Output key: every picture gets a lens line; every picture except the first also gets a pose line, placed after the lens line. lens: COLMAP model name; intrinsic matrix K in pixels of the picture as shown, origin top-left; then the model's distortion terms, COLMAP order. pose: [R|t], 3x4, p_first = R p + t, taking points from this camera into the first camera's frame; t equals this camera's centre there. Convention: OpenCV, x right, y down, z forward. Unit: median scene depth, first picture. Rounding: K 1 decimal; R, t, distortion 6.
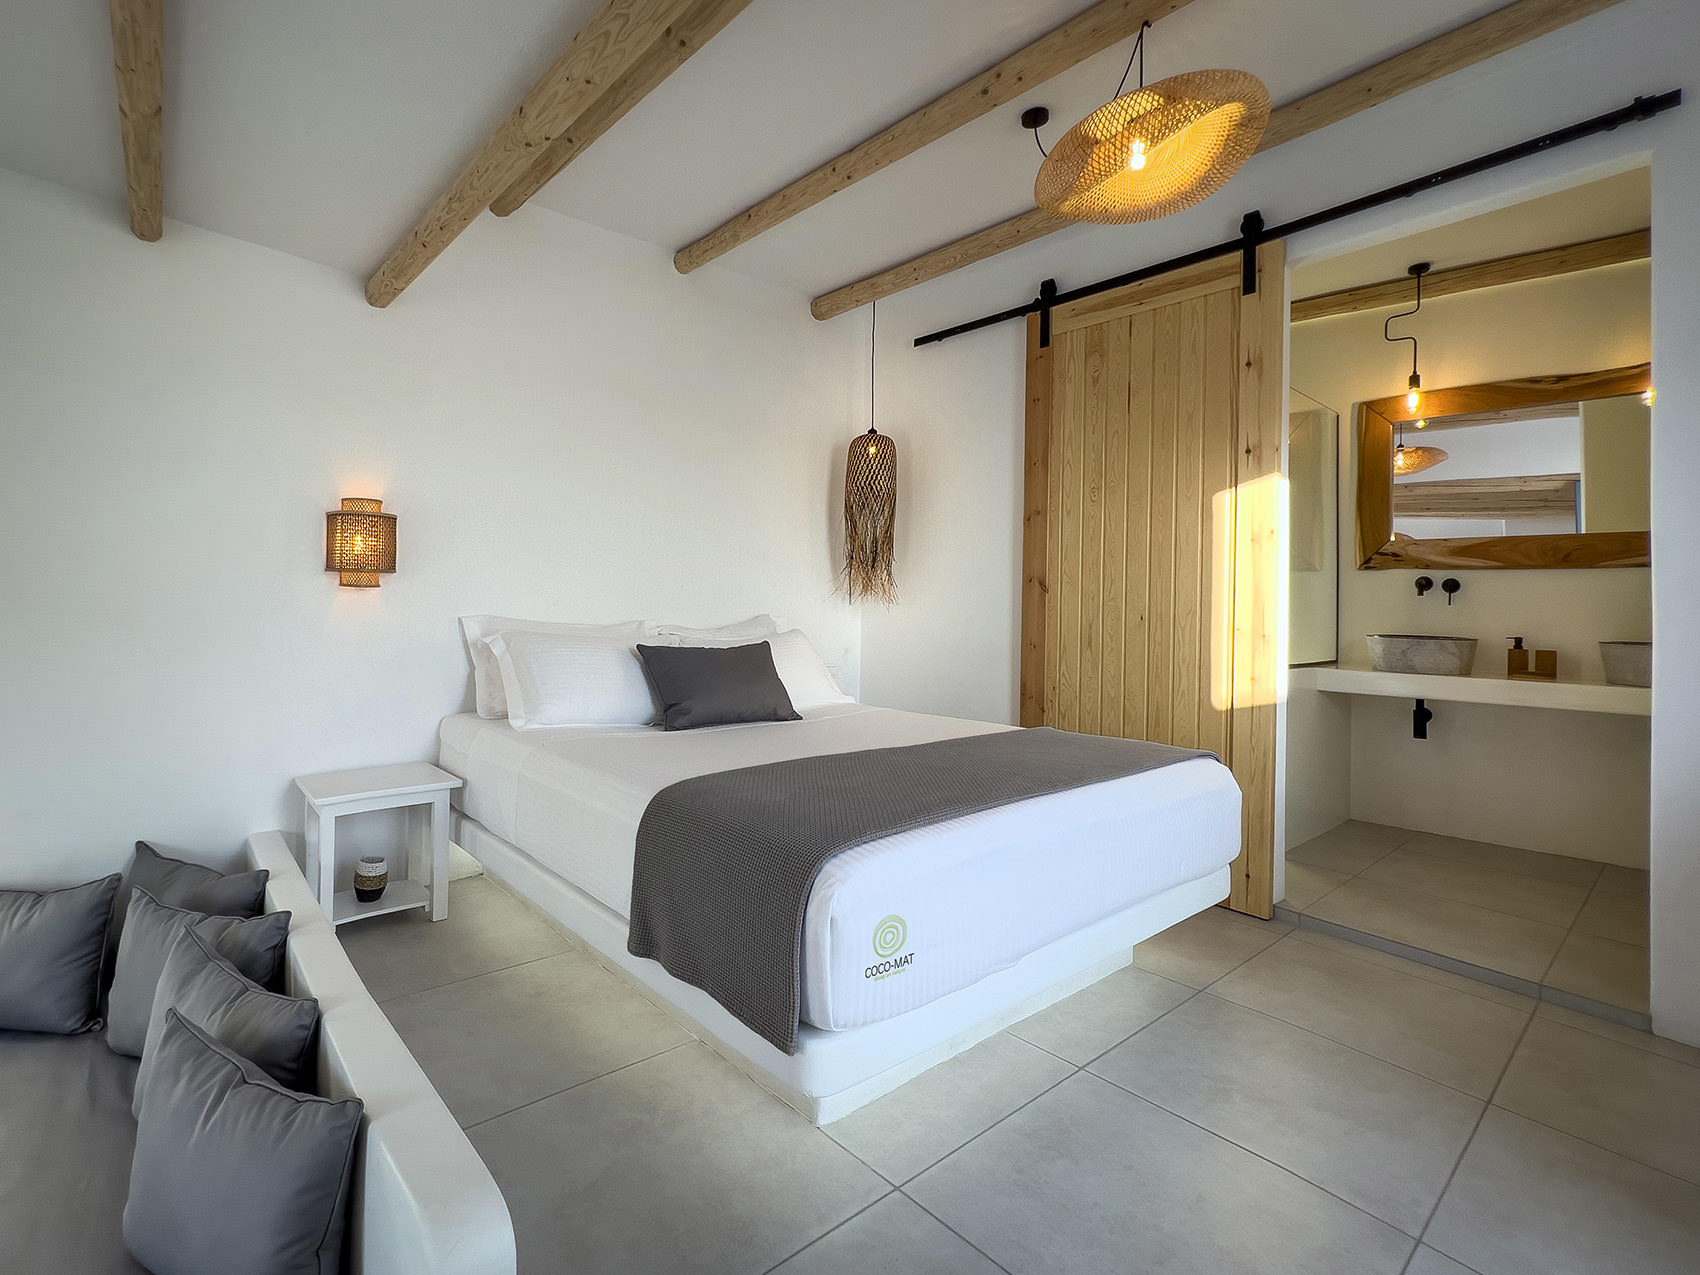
lens RADIAL K [[787.5, 0, 823.0], [0, 787.5, 631.5], [0, 0, 1]] dist [-0.023842, -0.000142]
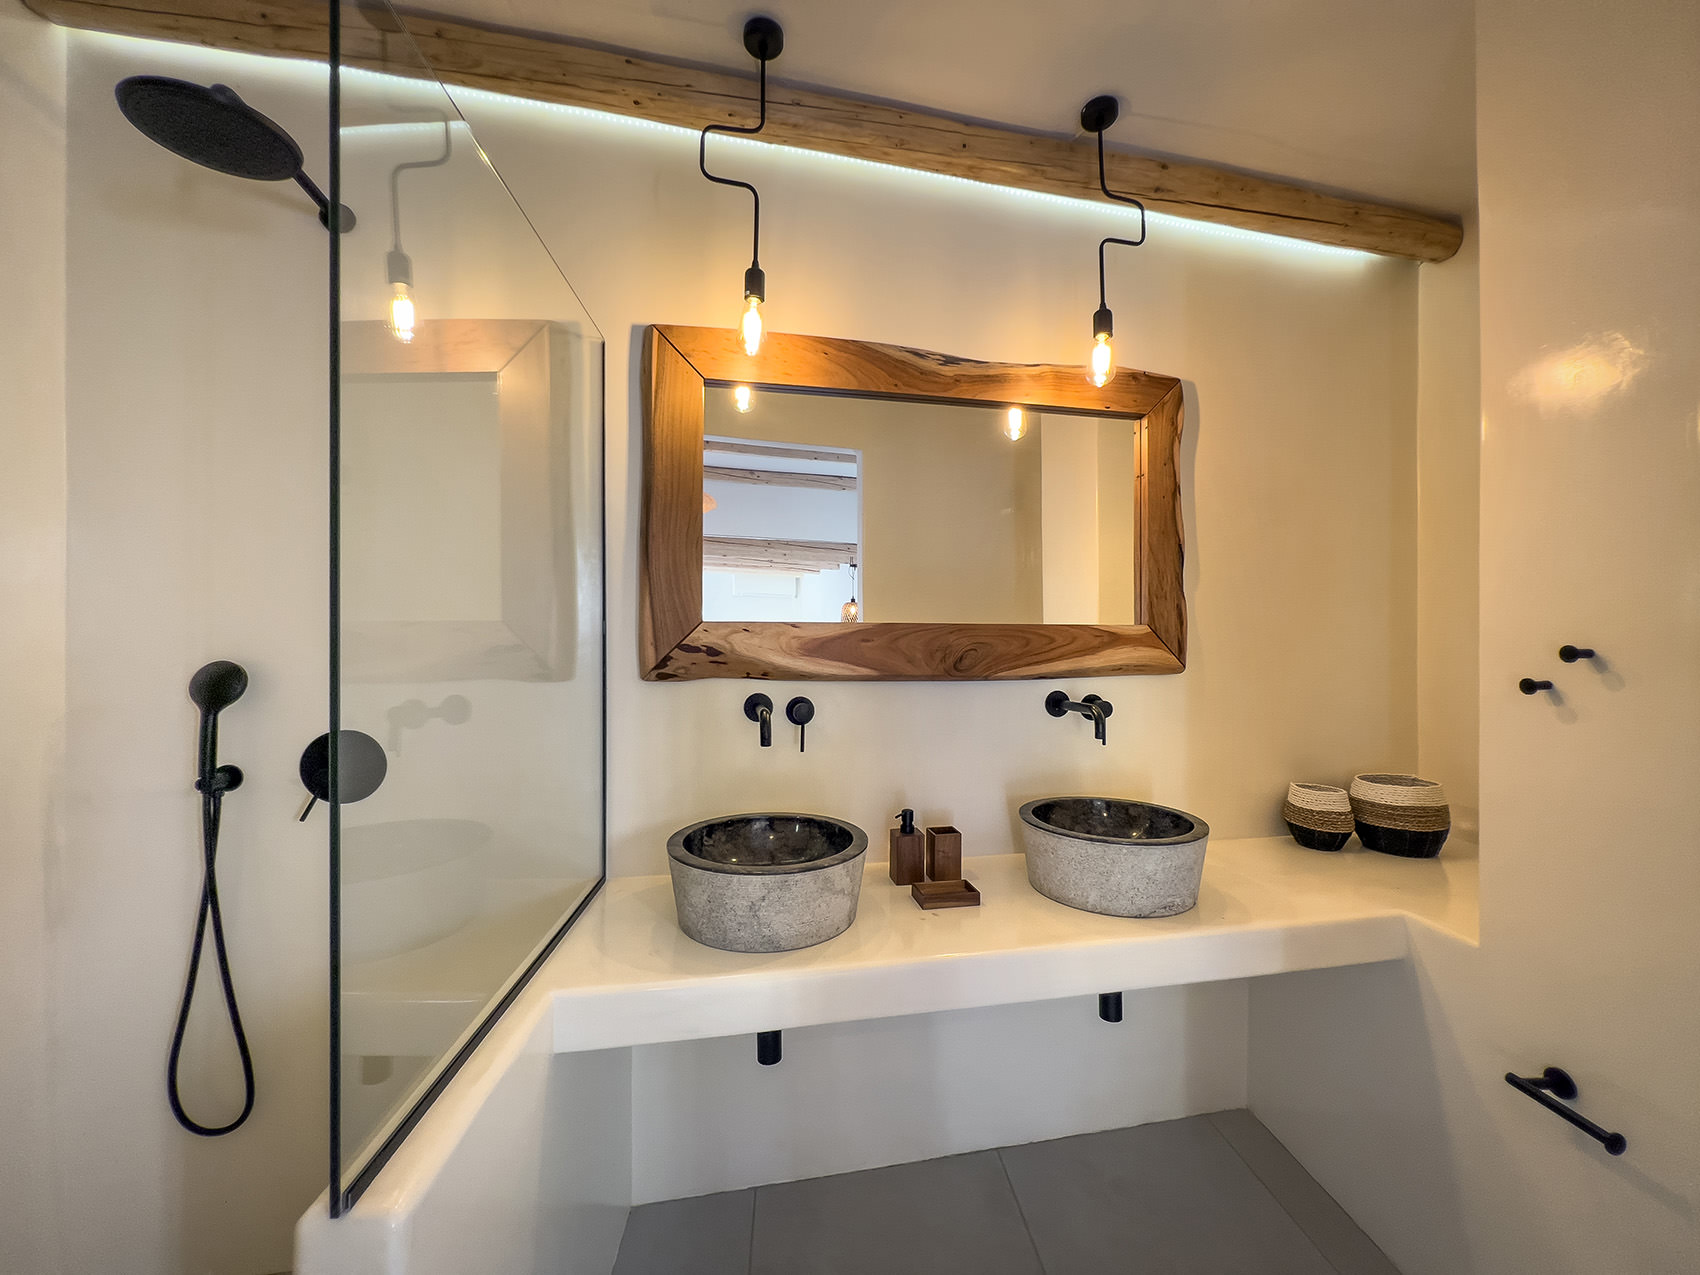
lens RADIAL K [[822.9, 0, 887.7], [0, 822.9, 638.2], [0, 0, 1]] dist [-0.025917, 0.000680]
pose [[0.607801, 0.010990, 0.794013, 0.400394], [0.021295, 0.999319, -0.030133, -0.089717], [-0.793804, 0.035223, 0.607153, 0.608207]]
